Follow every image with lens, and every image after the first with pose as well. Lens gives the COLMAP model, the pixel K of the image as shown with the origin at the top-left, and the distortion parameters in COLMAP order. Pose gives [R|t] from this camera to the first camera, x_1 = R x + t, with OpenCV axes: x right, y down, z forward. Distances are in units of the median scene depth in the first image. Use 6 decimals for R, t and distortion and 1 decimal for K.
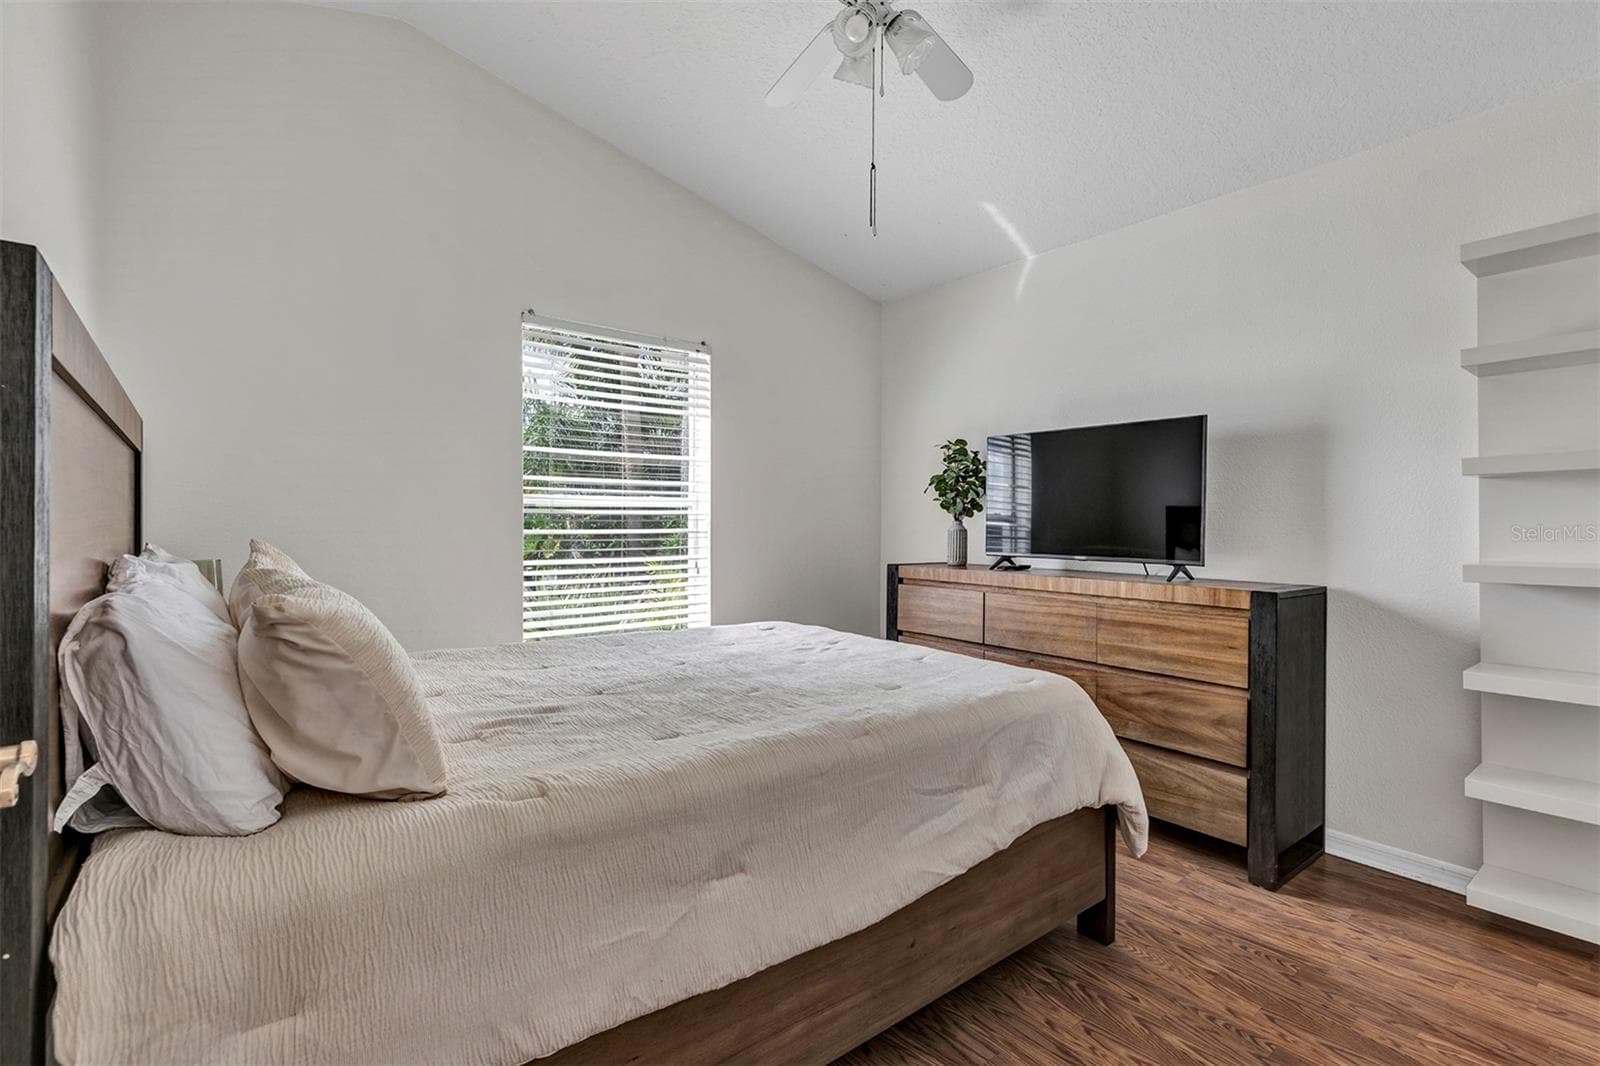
lens RADIAL K [[726.0, 0, 795.7], [0, 726.0, 524.8], [0, 0, 1]] dist [0.003014, 0.000001]
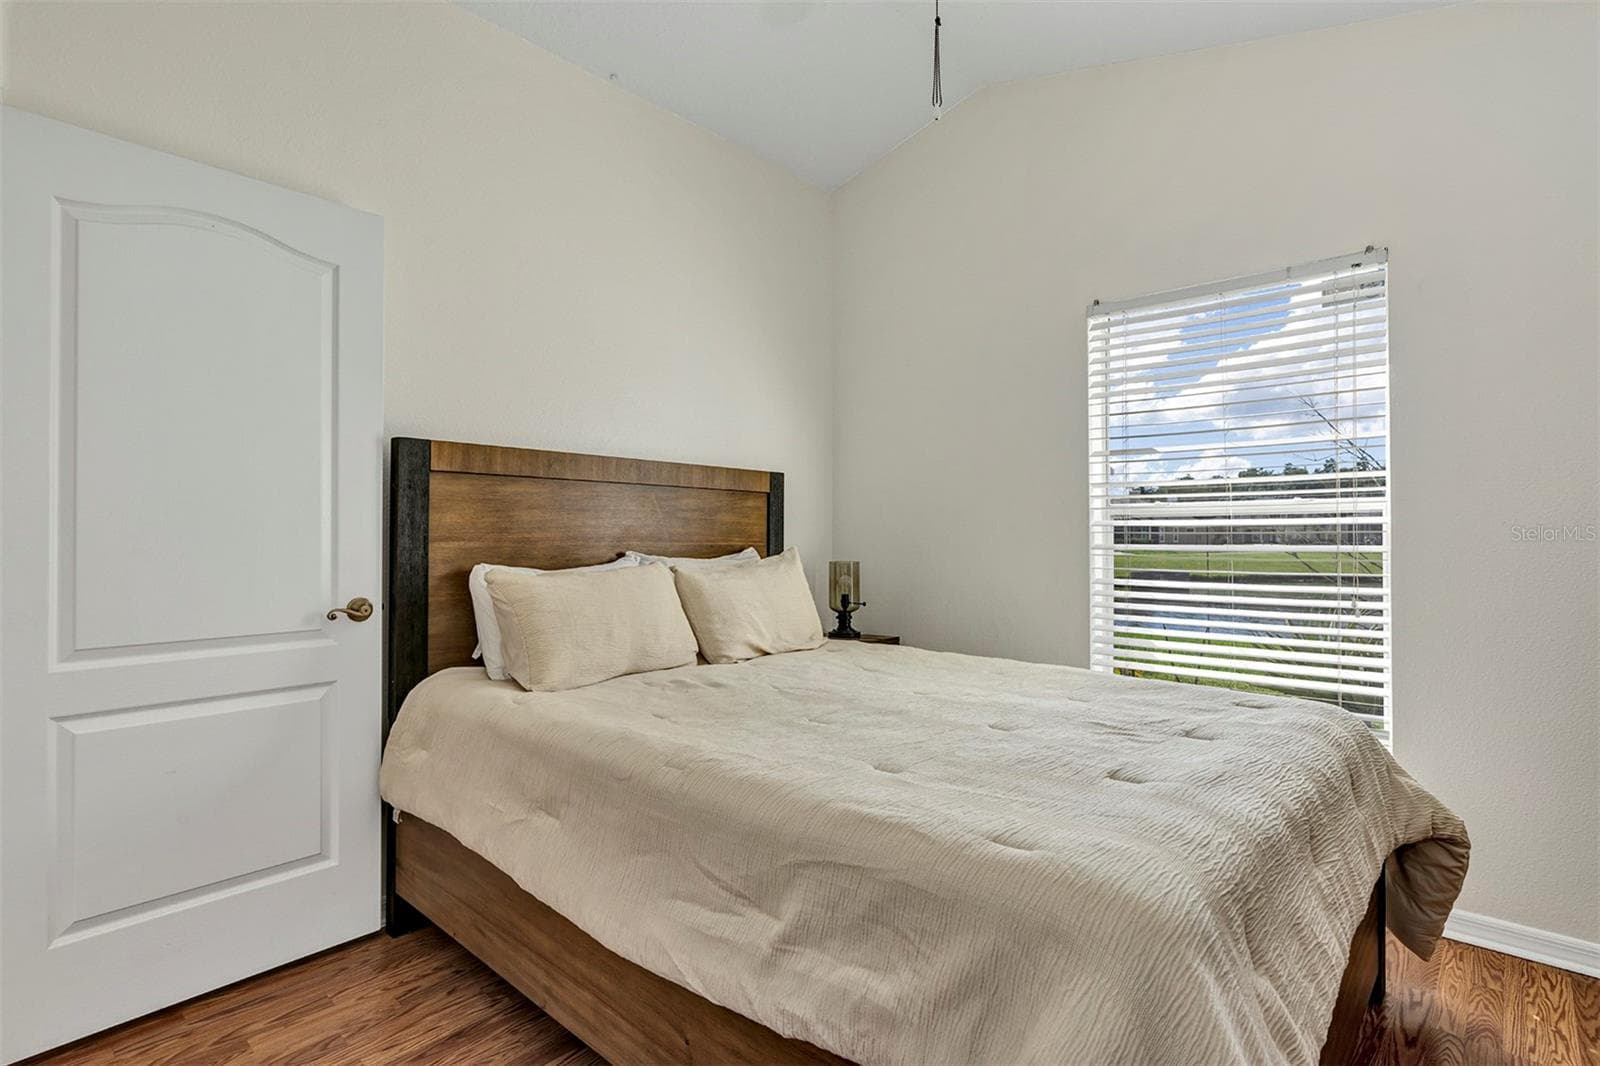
lens RADIAL K [[760.4, 0, 795.8], [0, 760.4, 538.1], [0, 0, 1]] dist [-0.000325, -0.000148]
pose [[0.176961, 0.000070, -0.984218, 0.499120], [-0.002993, 0.999995, -0.000467, 0.000979], [0.984213, 0.003029, 0.176960, 0.463294]]
